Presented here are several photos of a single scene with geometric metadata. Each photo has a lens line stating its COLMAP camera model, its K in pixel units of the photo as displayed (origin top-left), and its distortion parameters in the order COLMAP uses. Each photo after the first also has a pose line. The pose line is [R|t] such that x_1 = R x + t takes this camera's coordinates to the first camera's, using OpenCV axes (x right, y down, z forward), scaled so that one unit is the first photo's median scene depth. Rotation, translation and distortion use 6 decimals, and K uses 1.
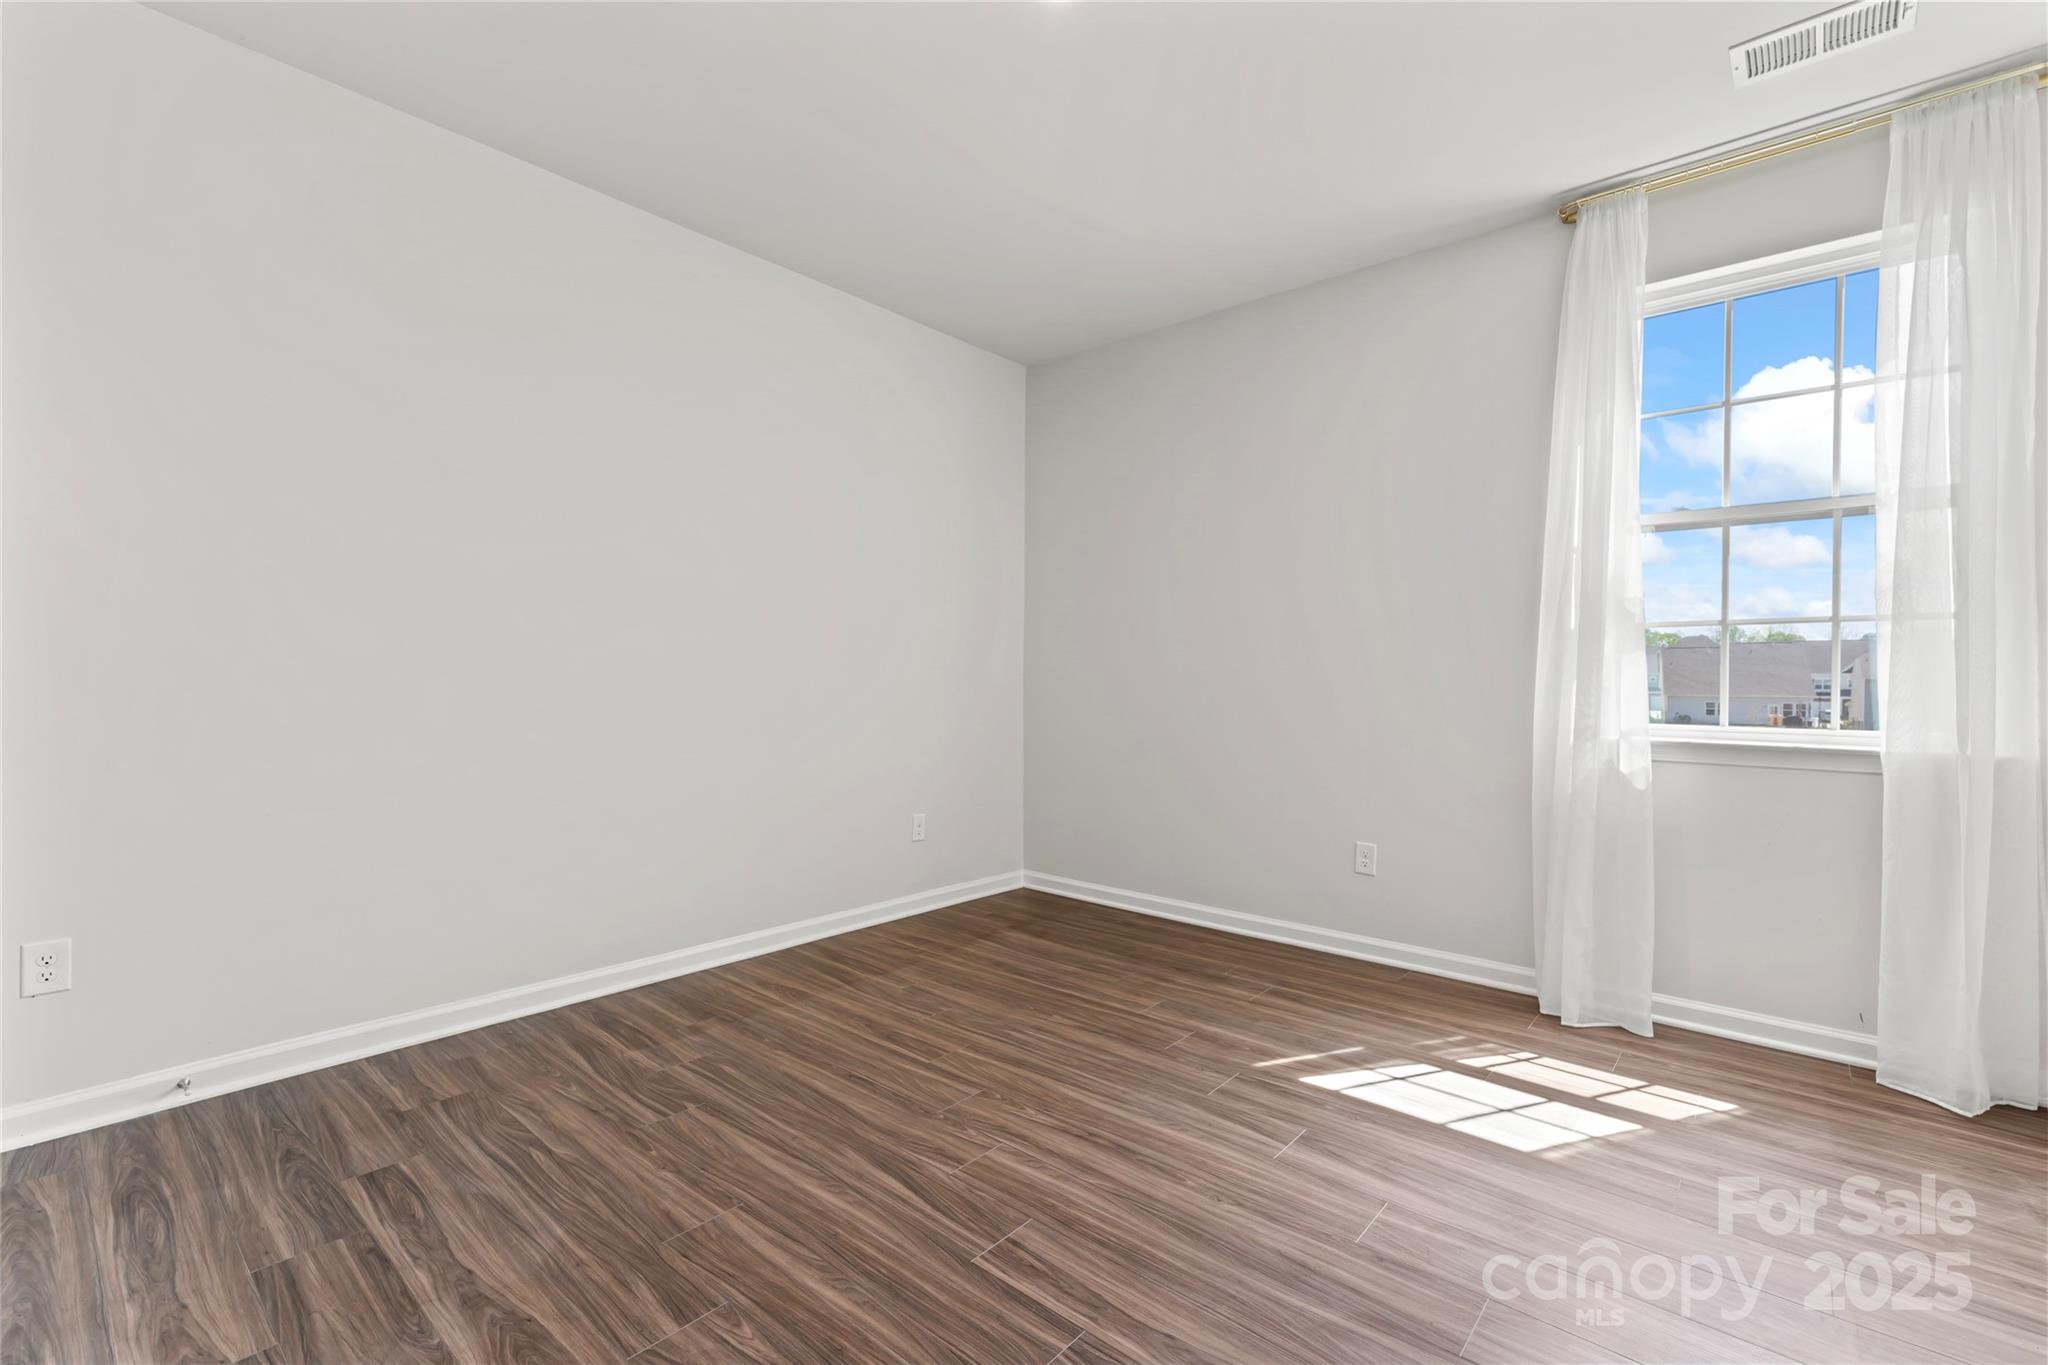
lens RADIAL K [[891.2, 0, 1045.9], [0, 891.2, 682.3], [0, 0, 1]] dist [-0.003670, 0.000288]
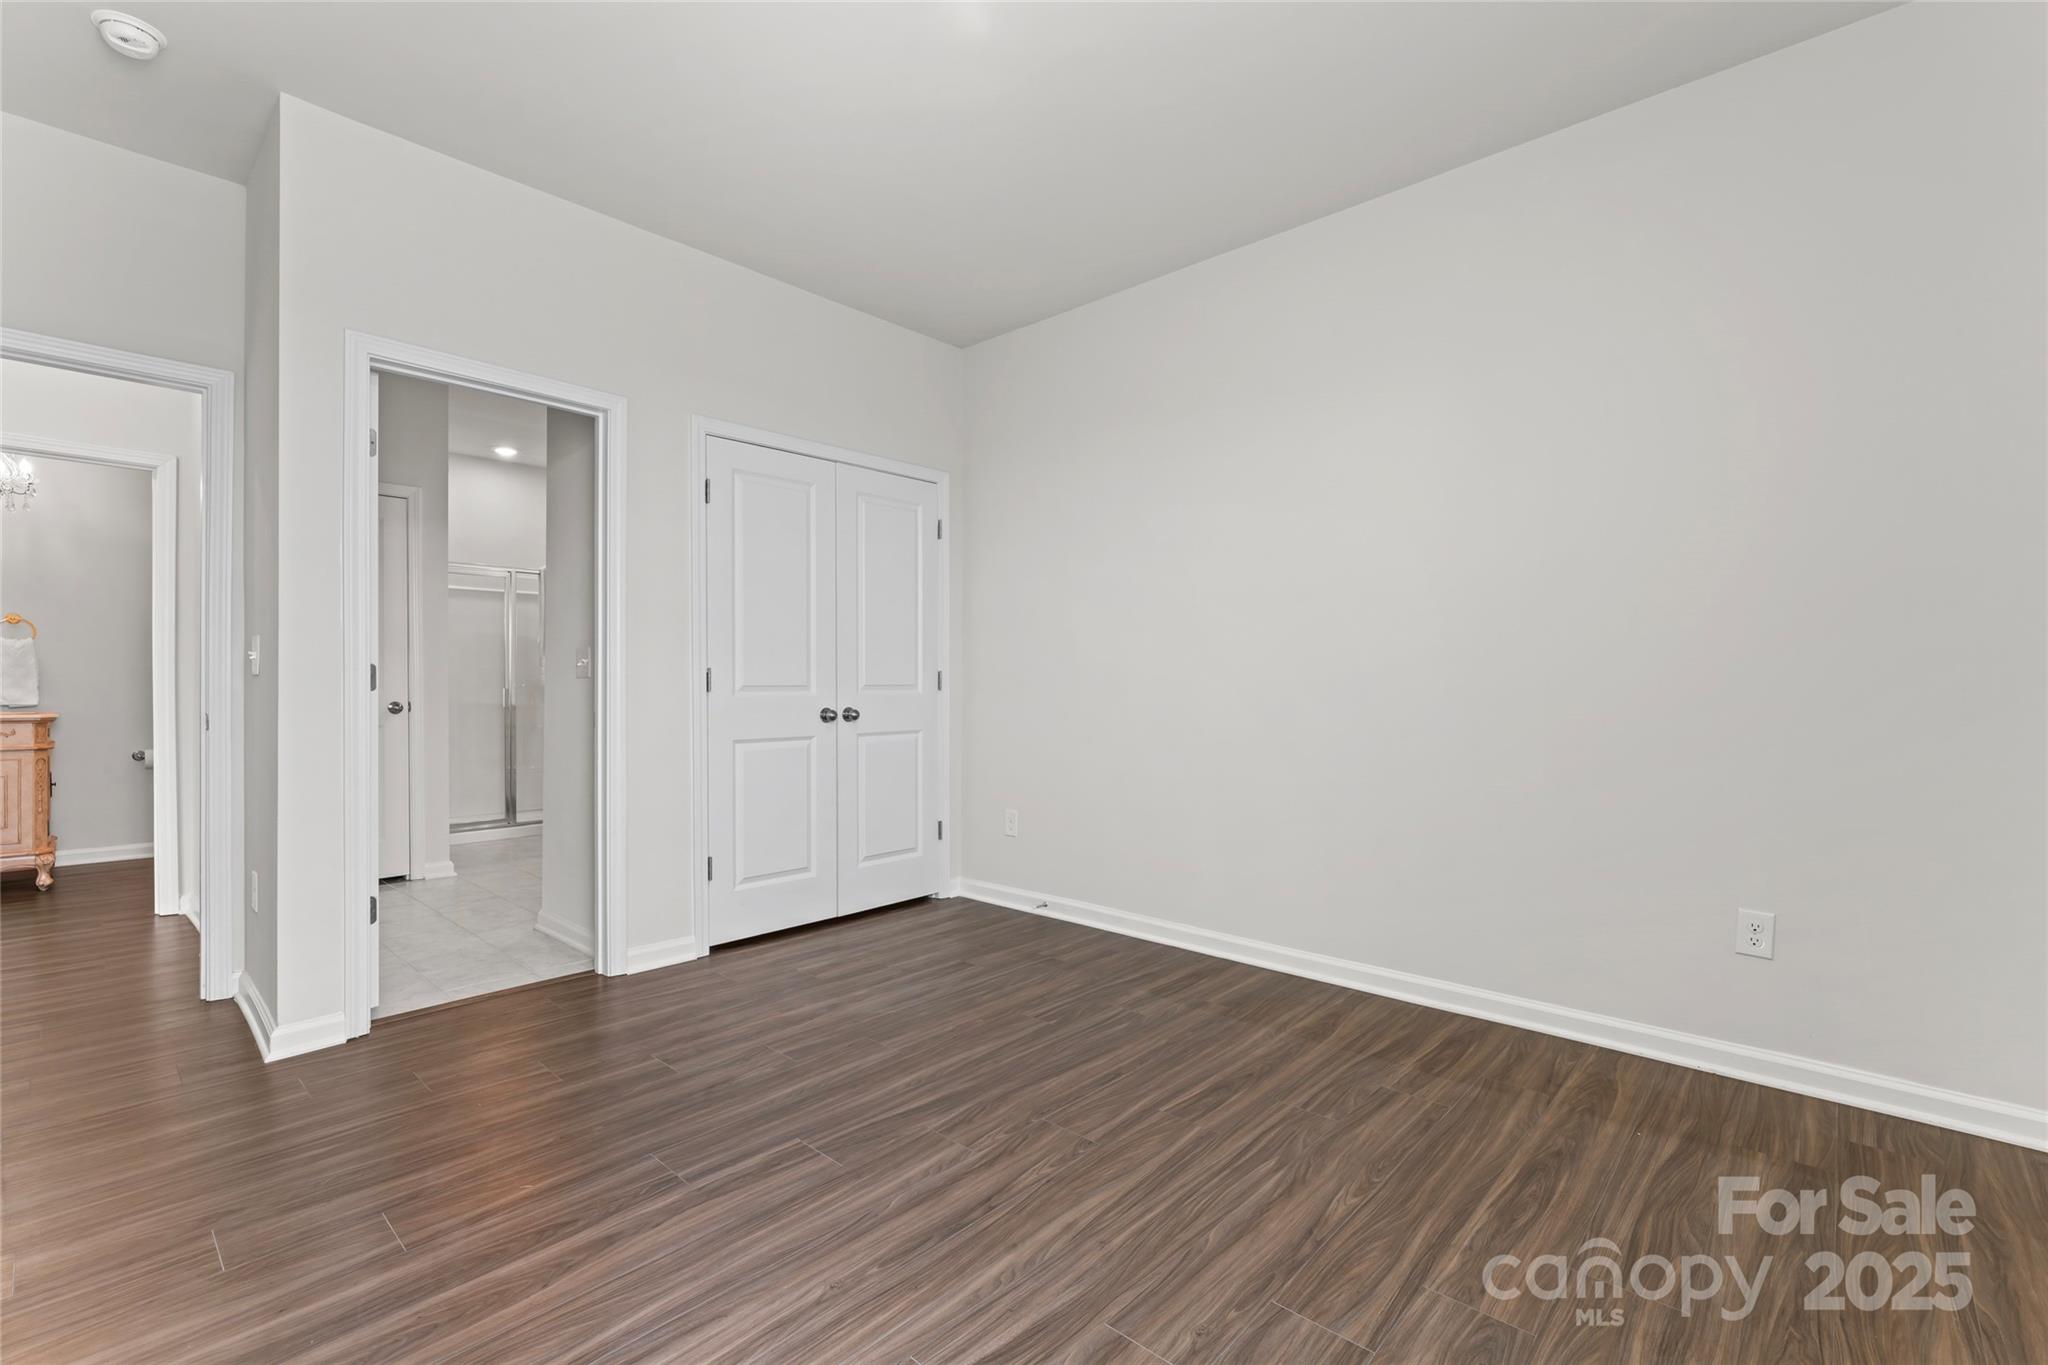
lens RADIAL K [[891.2, 0, 1044.0], [0, 891.2, 685.7], [0, 0, 1]] dist [-0.003670, 0.000288]
pose [[-0.029533, -0.003485, -0.999558, 0.891749], [-0.003444, 0.999988, -0.003384, -0.003426], [0.999558, 0.003342, -0.029545, 1.034913]]
